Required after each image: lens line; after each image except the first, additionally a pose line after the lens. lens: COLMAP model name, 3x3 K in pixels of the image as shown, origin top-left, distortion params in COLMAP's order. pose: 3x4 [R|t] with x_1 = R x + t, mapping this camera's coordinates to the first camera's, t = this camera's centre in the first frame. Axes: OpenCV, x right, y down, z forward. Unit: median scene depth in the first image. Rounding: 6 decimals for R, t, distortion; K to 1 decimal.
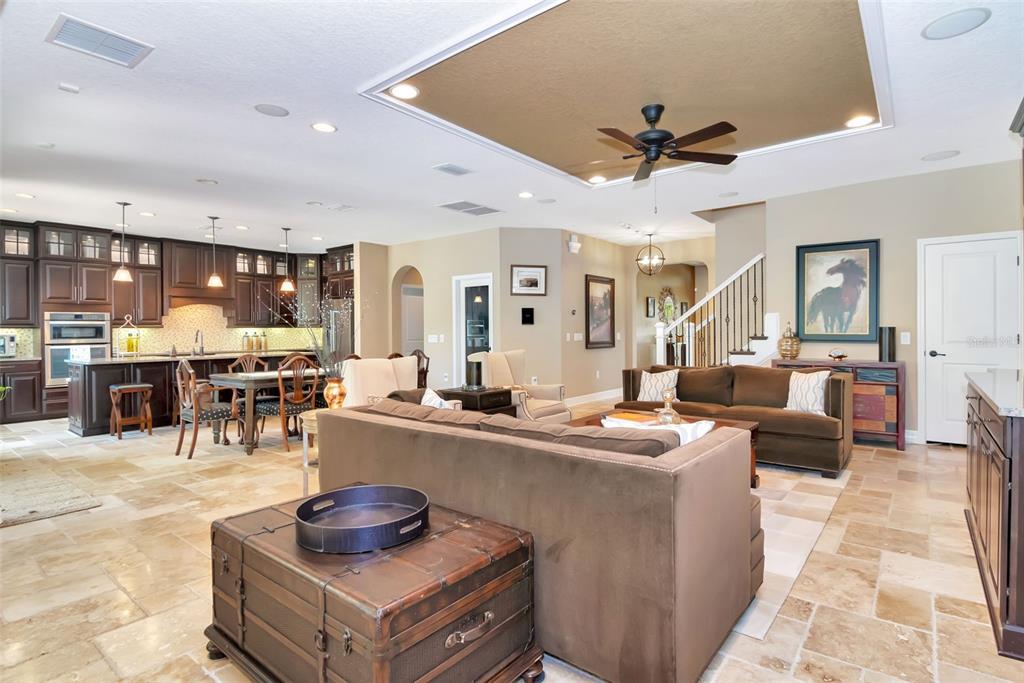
lens RADIAL K [[516.2, 0, 512.0], [0, 516.2, 341.5], [0, 0, 1]] dist [0.002100, 0.000599]
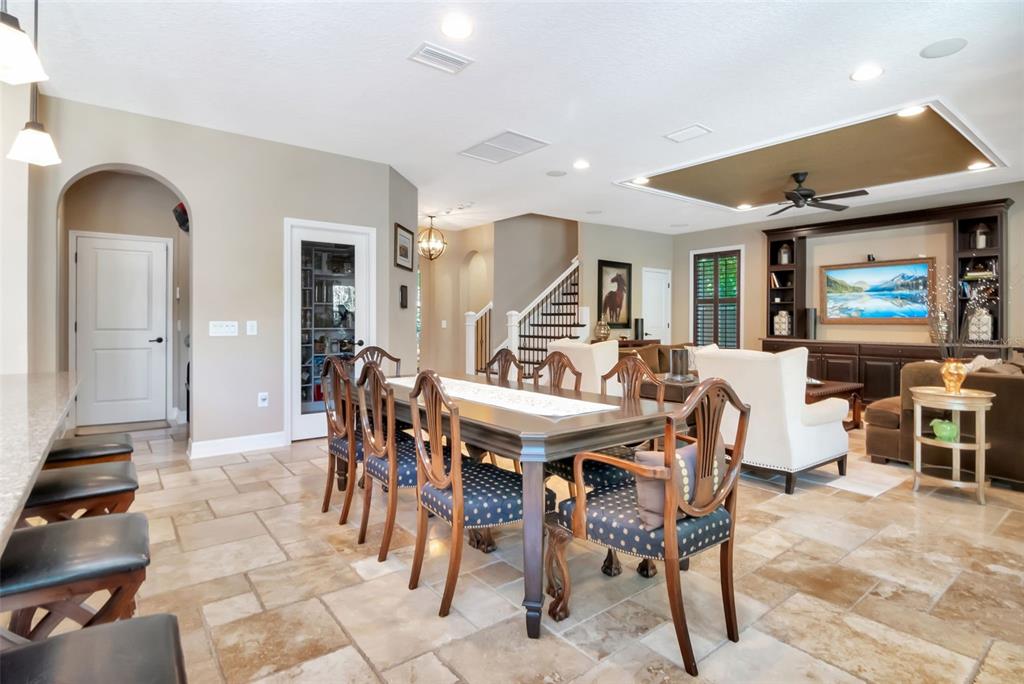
lens RADIAL K [[530.9, 0, 520.0], [0, 530.9, 328.1], [0, 0, 1]] dist [-0.011173, -0.002179]
pose [[0.212469, -0.000209, 0.977168, -0.903332], [0.019434, 0.999803, -0.004012, 0.002181], [-0.976975, 0.019843, 0.212431, 0.912772]]
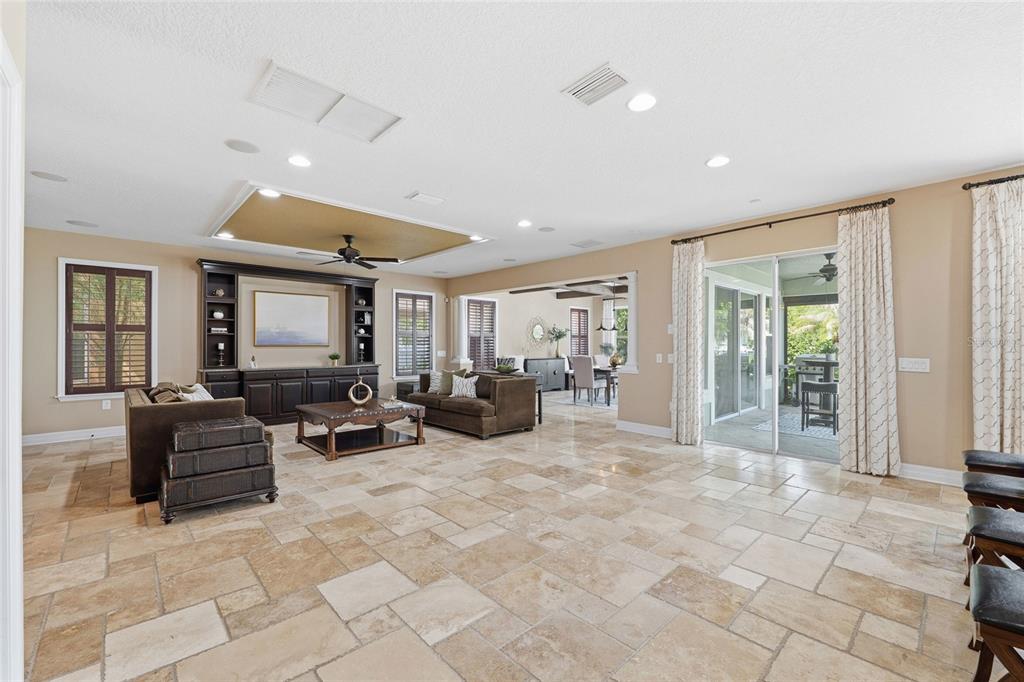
lens RADIAL K [[421.2, 0, 516.2], [0, 421.2, 341.0], [0, 0, 1]] dist [-0.011685, -0.000110]
pose [[-0.992418, 0.011801, 0.122341, -0.337730], [0.013914, 0.999768, 0.016435, -0.044143], [-0.122119, 0.018013, -0.992352, 1.547262]]
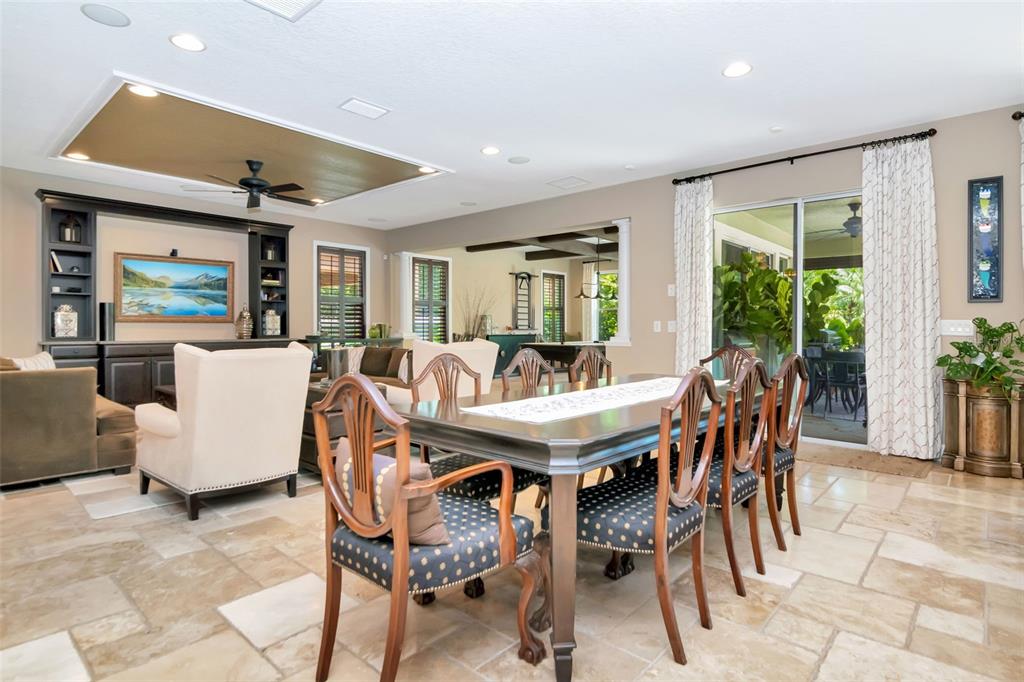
lens RADIAL K [[530.9, 0, 520.0], [0, 530.9, 327.1], [0, 0, 1]] dist [-0.011173, -0.002179]
pose [[-0.999550, 0.008321, 0.028823, -0.319706], [0.009089, 0.999604, 0.026634, -0.009842], [-0.028590, 0.026884, -0.999230, 1.533326]]
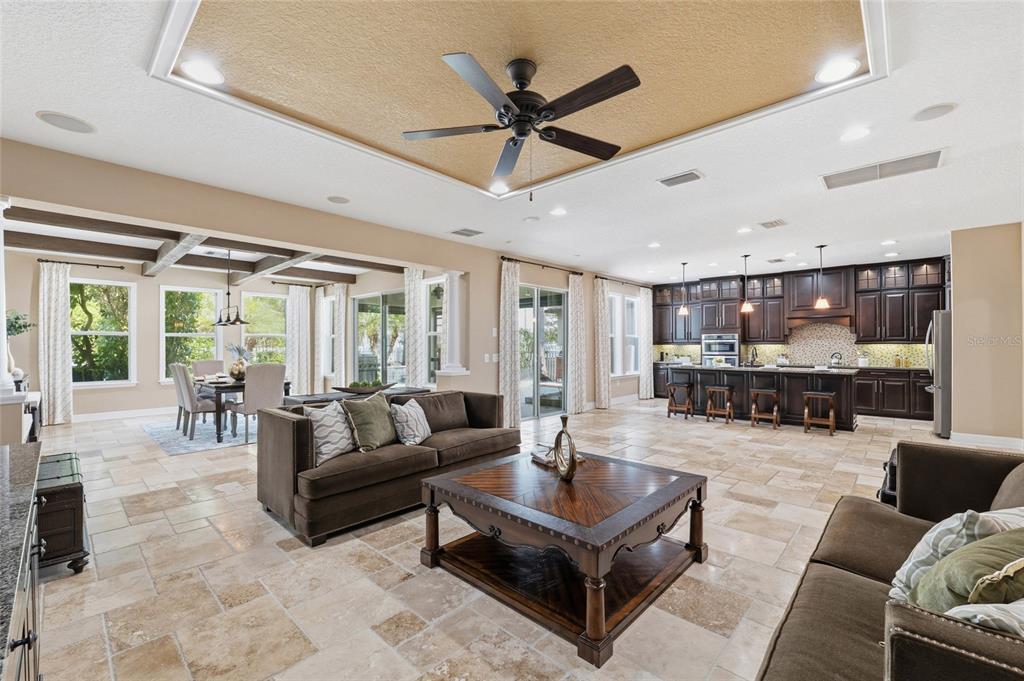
lens RADIAL K [[421.2, 0, 516.2], [0, 421.2, 340.5], [0, 0, 1]] dist [-0.011685, -0.000110]
pose [[-0.068460, -0.004102, -0.997645, 0.550894], [-0.025433, 0.999674, -0.002365, -0.026569], [0.997330, 0.025212, -0.068542, 0.642306]]
